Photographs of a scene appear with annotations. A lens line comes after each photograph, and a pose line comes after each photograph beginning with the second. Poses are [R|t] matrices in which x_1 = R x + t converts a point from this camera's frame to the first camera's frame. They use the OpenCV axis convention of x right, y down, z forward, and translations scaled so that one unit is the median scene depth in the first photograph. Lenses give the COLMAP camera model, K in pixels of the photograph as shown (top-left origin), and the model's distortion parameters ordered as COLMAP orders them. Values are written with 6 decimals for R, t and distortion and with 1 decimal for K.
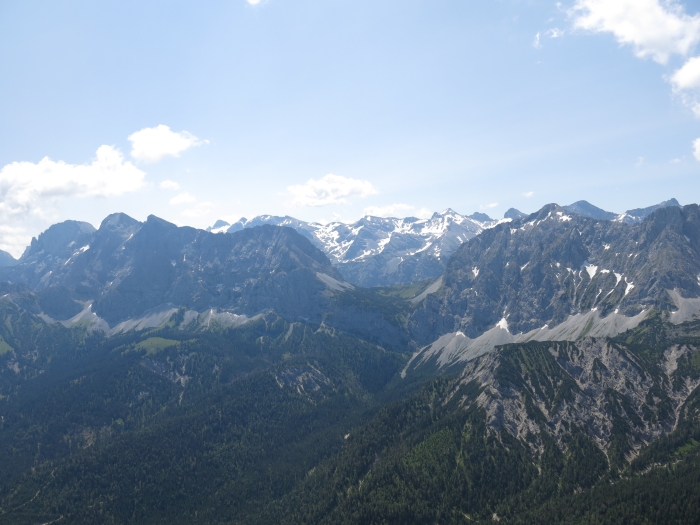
lens RADIAL K [[575.9, 0, 344.7], [0, 575.9, 259.0], [0, 0, 1]] dist [-0.029605, 0.003111]
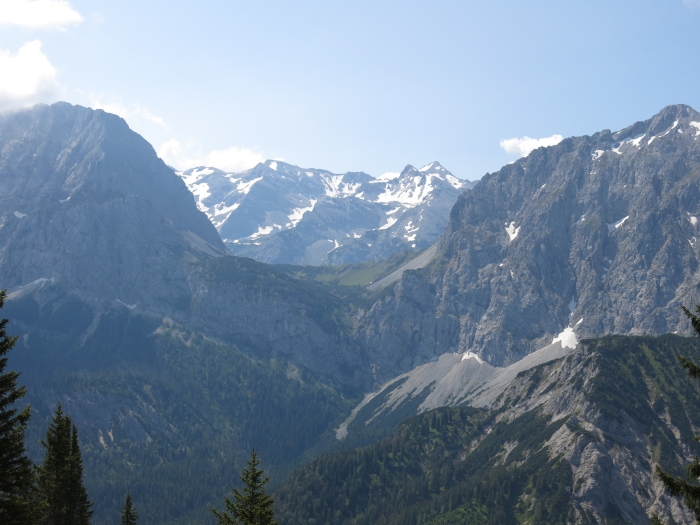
lens RADIAL K [[1116.0, 0, 353.2], [0, 1116.0, 264.2], [0, 0, 1]] dist [-0.026917, 0.000000]
pose [[0.987628, 0.093147, 0.126155, -0.010411], [-0.090886, 0.995582, -0.023571, 0.084953], [-0.127794, 0.011814, 0.991730, 0.130568]]
